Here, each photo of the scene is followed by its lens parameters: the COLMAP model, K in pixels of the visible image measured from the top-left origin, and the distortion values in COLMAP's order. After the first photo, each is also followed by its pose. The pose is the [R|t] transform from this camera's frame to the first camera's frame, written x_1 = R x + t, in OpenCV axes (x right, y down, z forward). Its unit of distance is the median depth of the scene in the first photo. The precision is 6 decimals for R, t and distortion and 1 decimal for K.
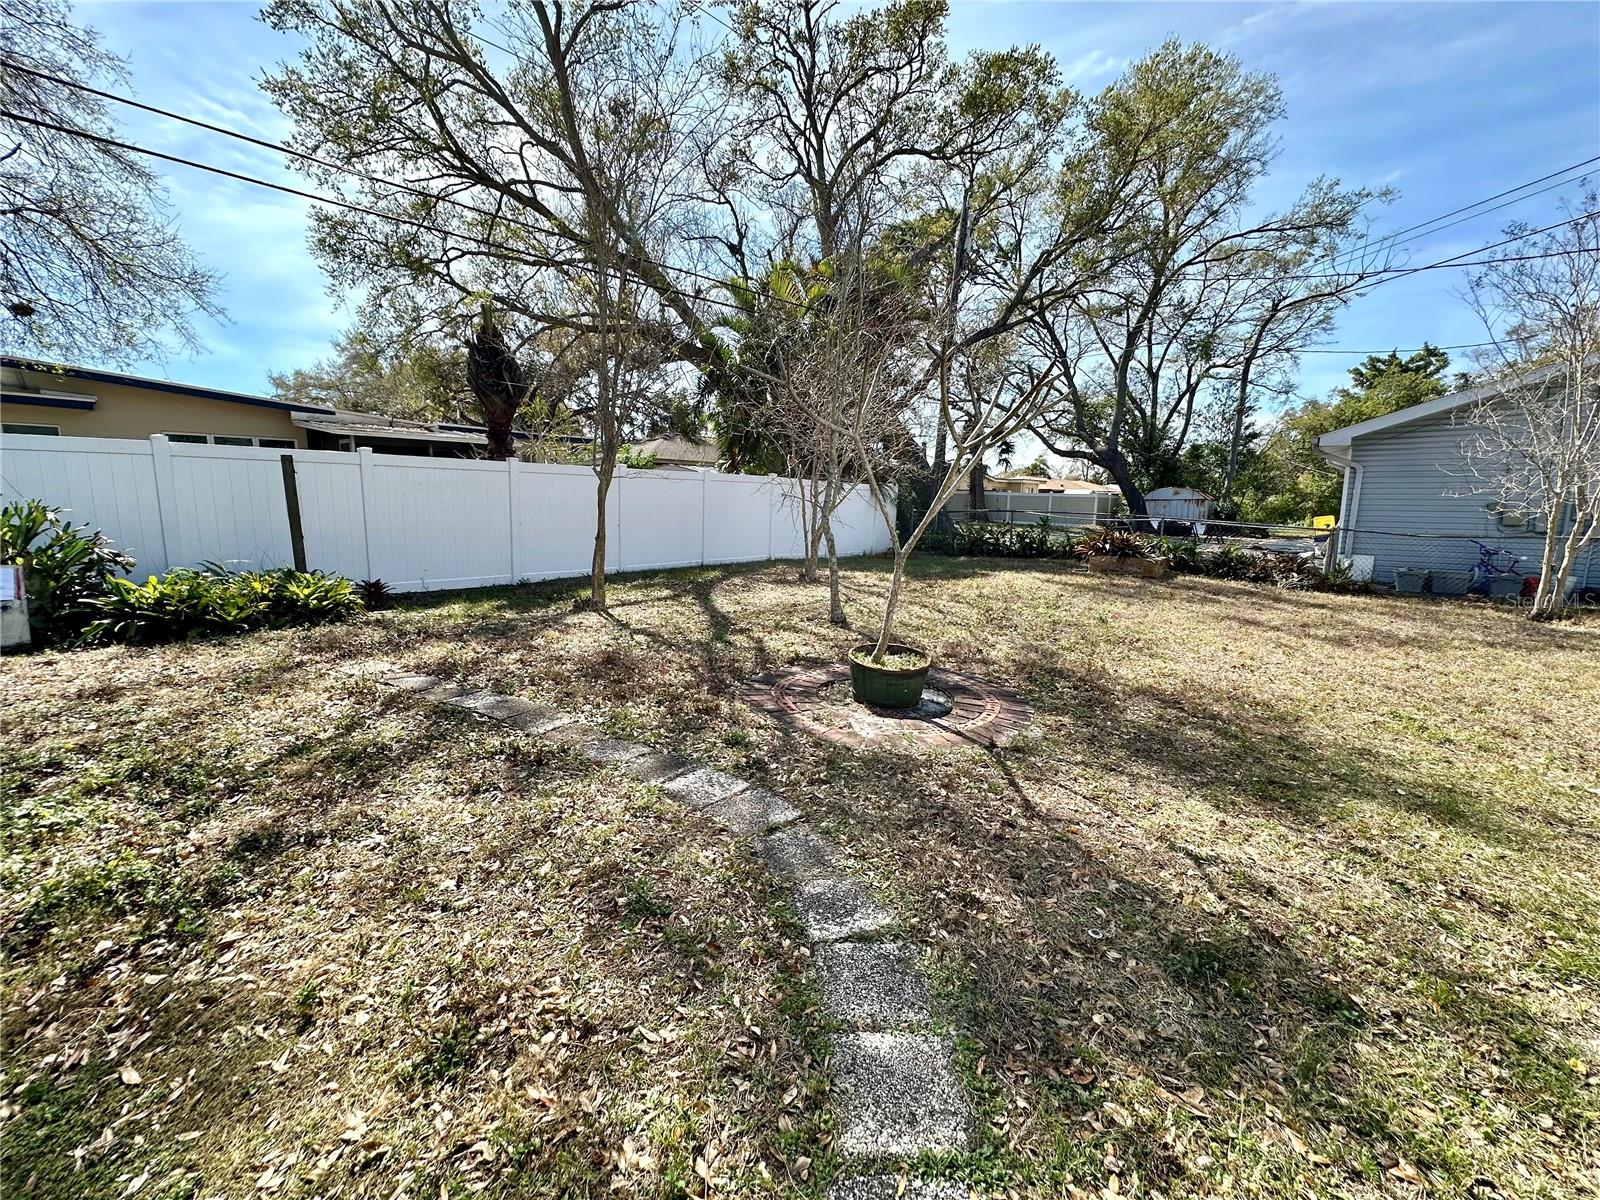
lens RADIAL K [[645.4, 0, 800.0], [0, 645.4, 600.0], [0, 0, 1]] dist [-0.002187, -0.000152]
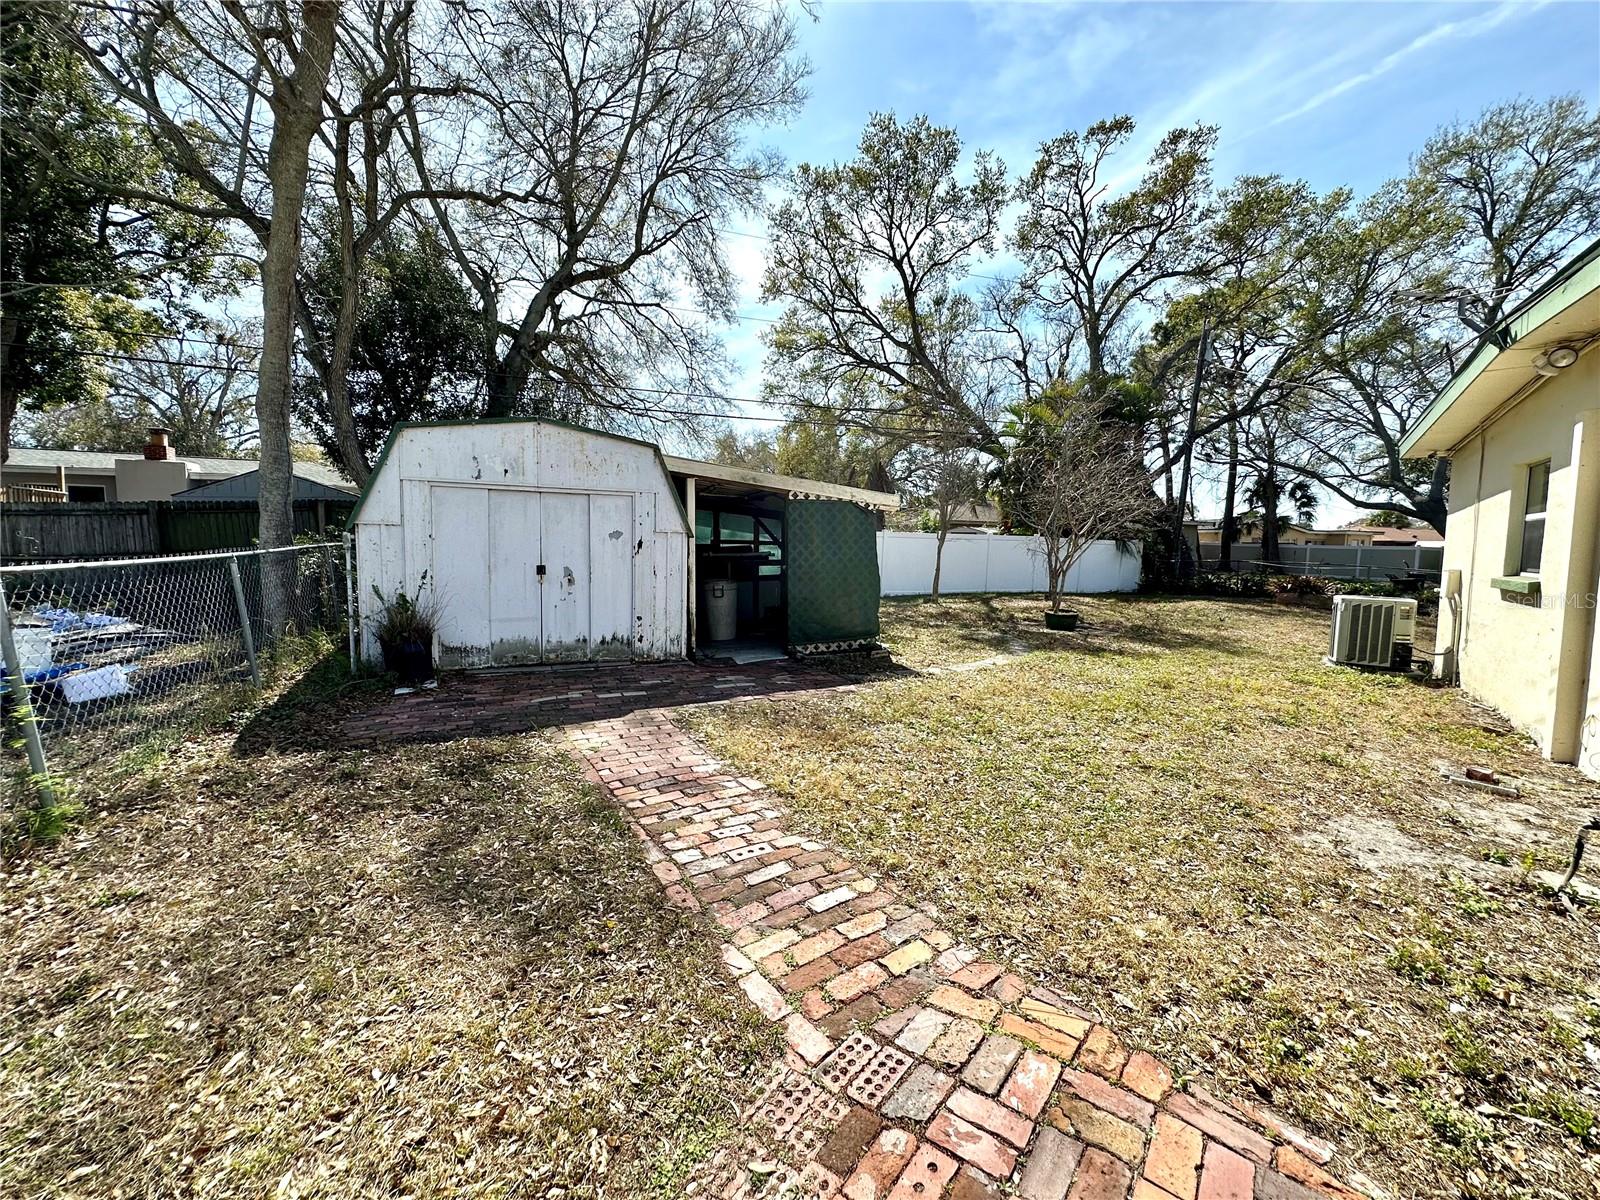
lens RADIAL K [[645.4, 0, 800.0], [0, 645.4, 600.0], [0, 0, 1]] dist [-0.002187, -0.000152]
pose [[0.910063, 0.031018, -0.413307, 0.055021], [-0.064417, 0.995663, -0.067118, 0.059560], [0.409433, 0.087706, 0.908115, -0.376808]]
